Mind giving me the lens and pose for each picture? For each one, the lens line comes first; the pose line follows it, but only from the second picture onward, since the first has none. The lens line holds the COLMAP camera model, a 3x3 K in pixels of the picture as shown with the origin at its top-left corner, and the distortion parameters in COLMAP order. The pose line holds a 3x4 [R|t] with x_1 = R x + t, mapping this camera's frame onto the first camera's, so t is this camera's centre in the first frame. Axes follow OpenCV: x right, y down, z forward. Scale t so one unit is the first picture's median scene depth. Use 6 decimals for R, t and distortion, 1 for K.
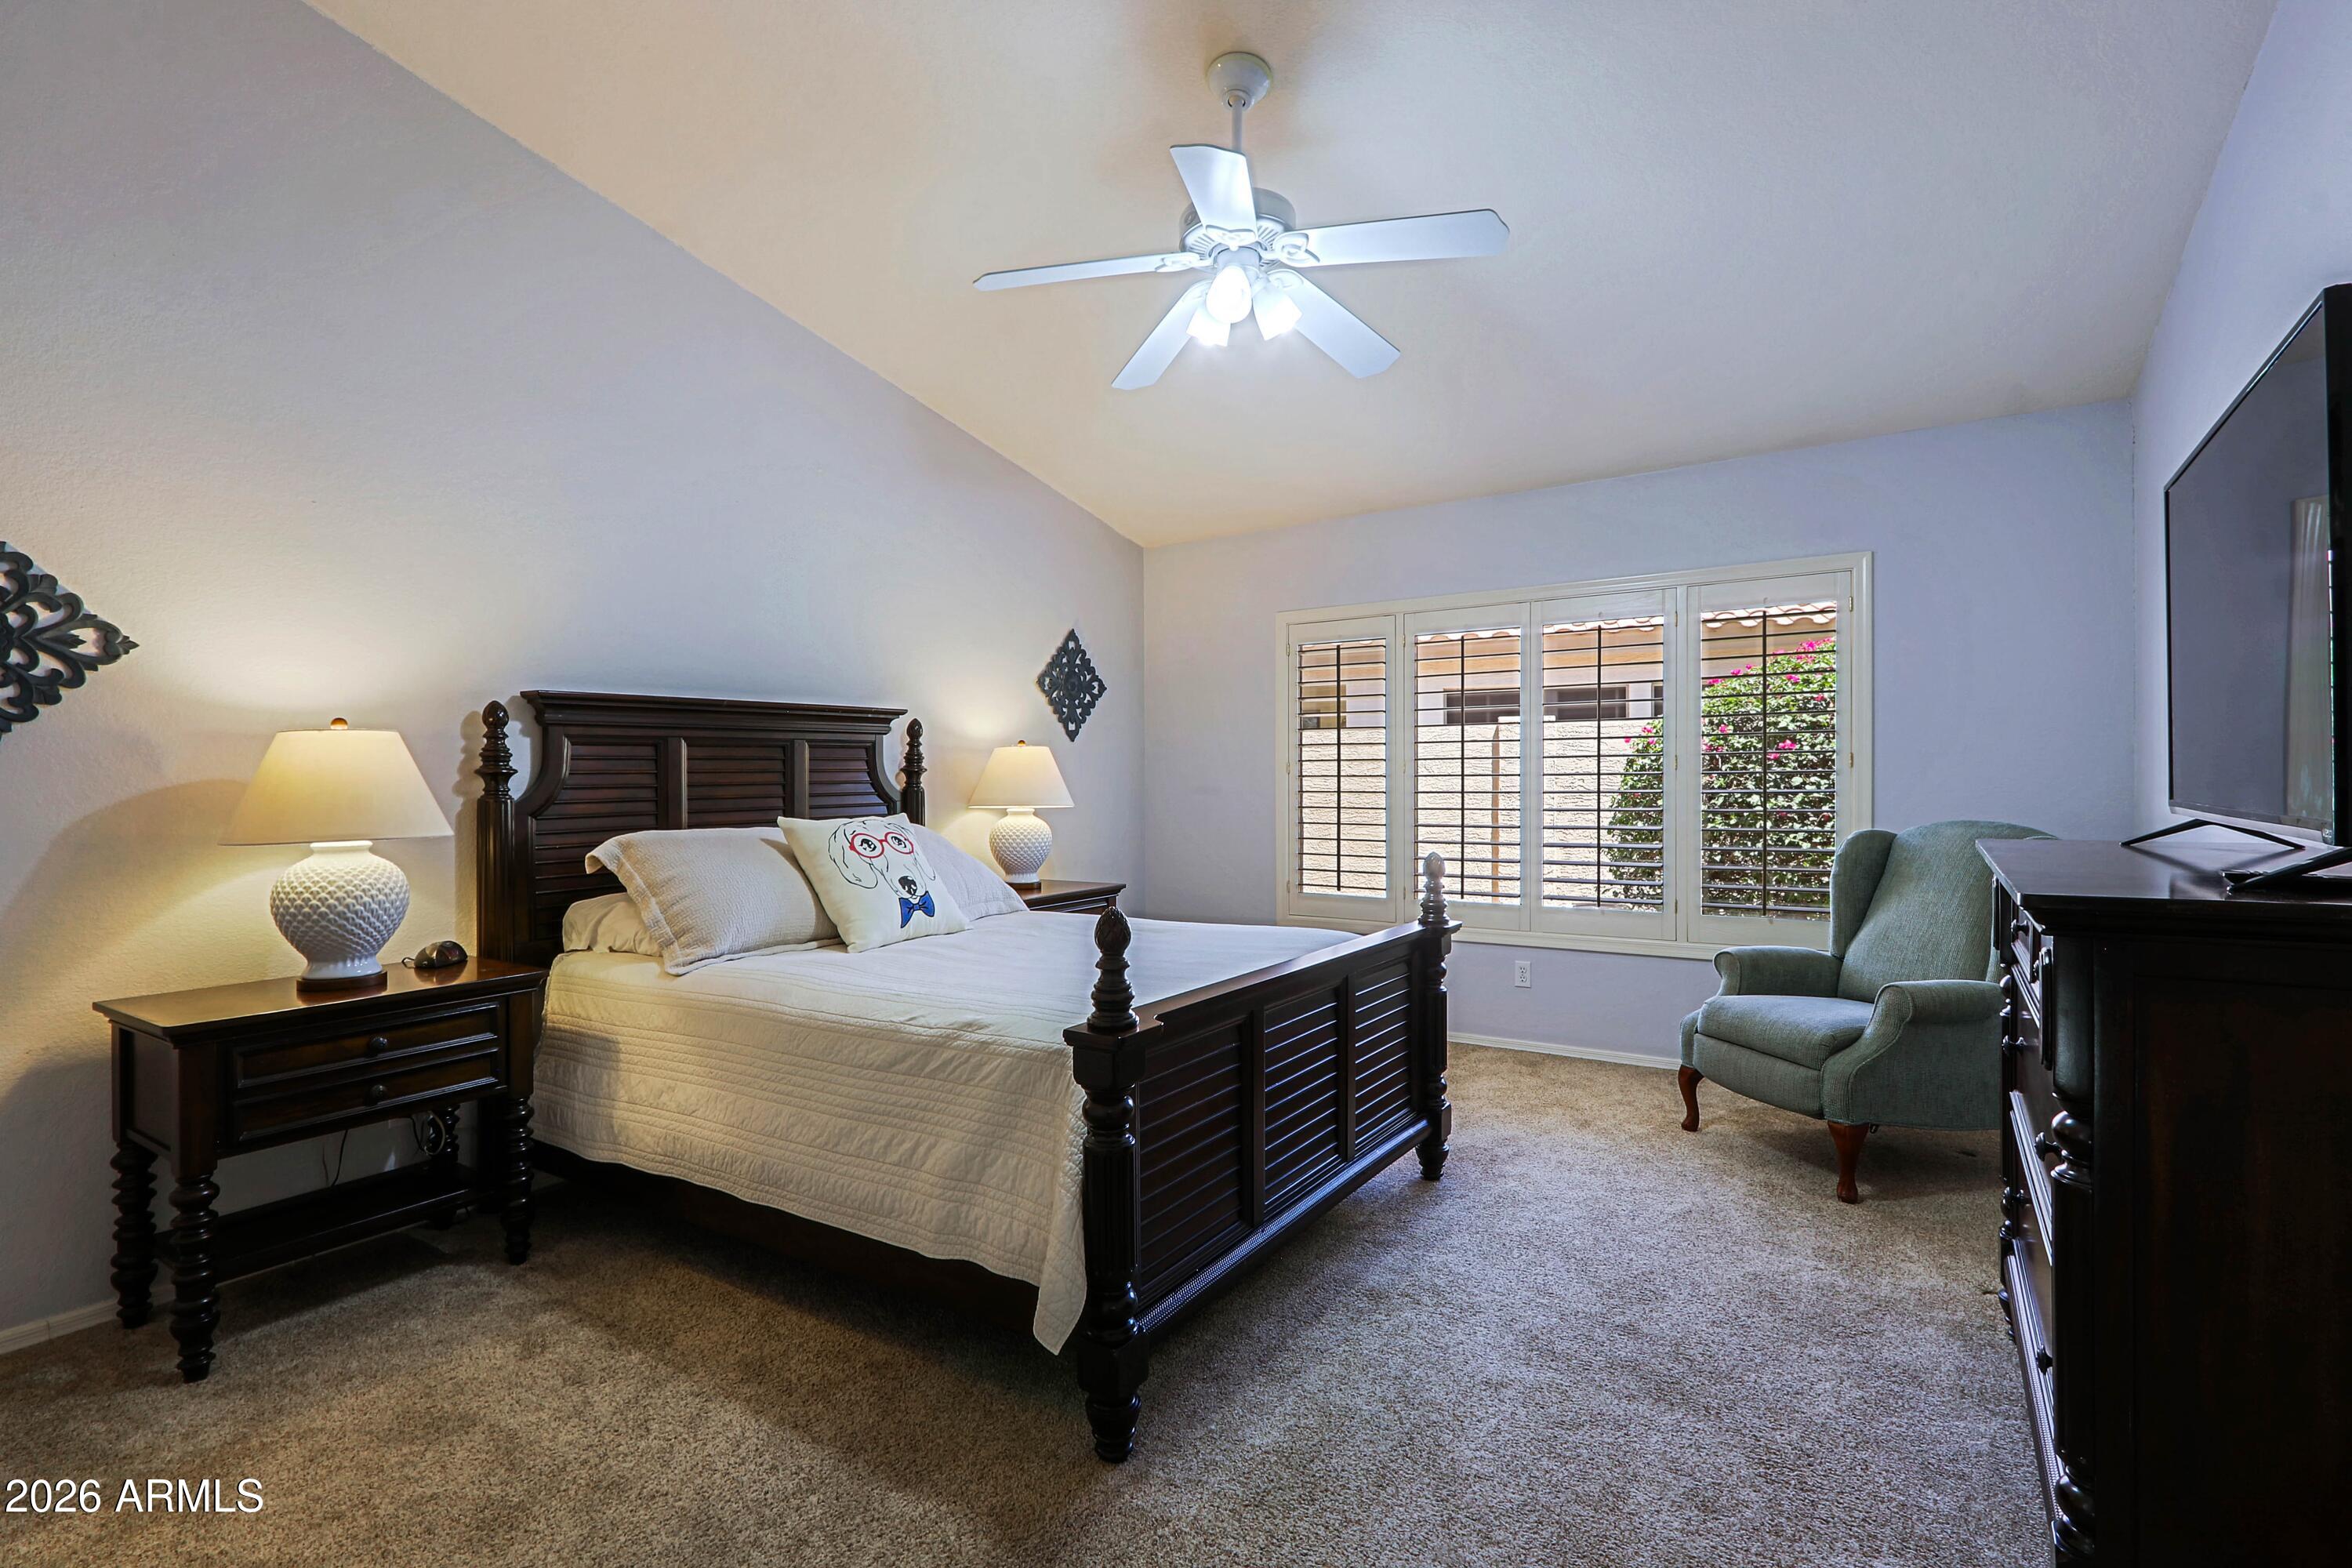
lens RADIAL K [[1079.2, 0, 1169.0], [0, 1079.2, 774.5], [0, 0, 1]] dist [-0.000254, 0.000505]
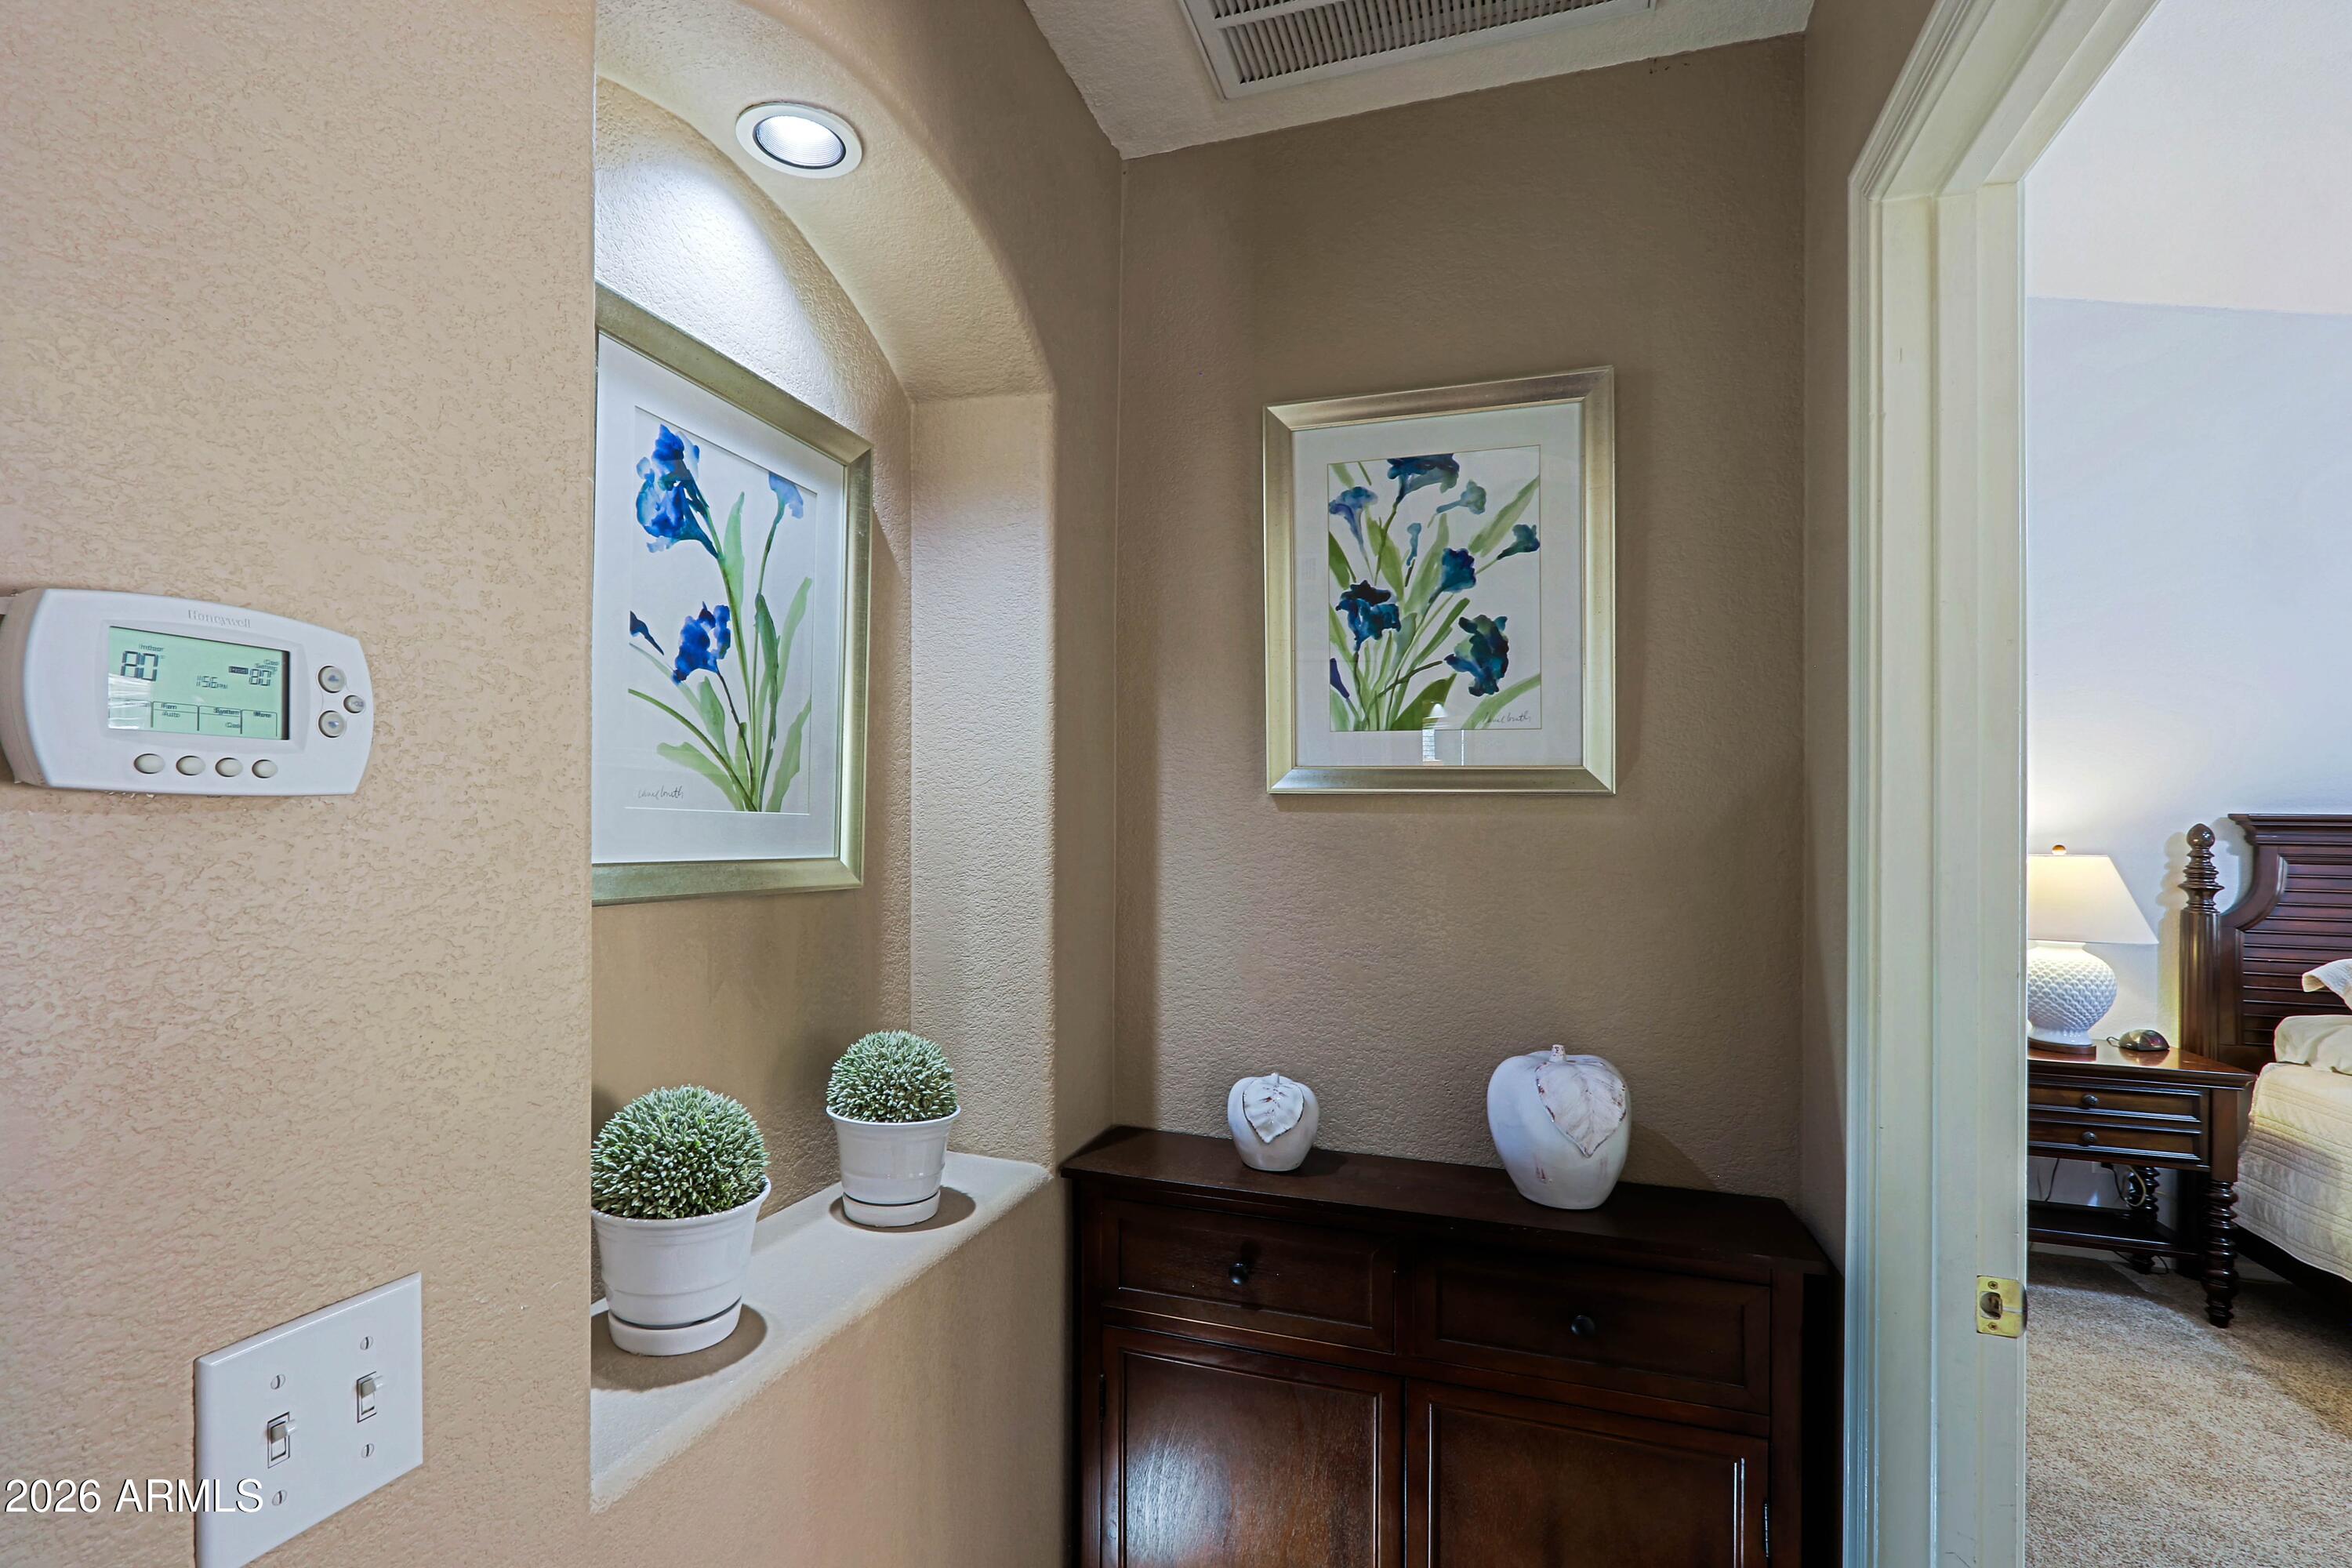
lens RADIAL K [[1083.7, 0, 1127.9], [0, 1083.7, 817.4], [0, 0, 1]] dist [0.001258, 0.001386]
pose [[0.234658, 0.005455, -0.972063, 0.221784], [-0.013073, 0.999912, 0.002456, -0.066289], [0.971990, 0.012131, 0.234709, -0.365791]]
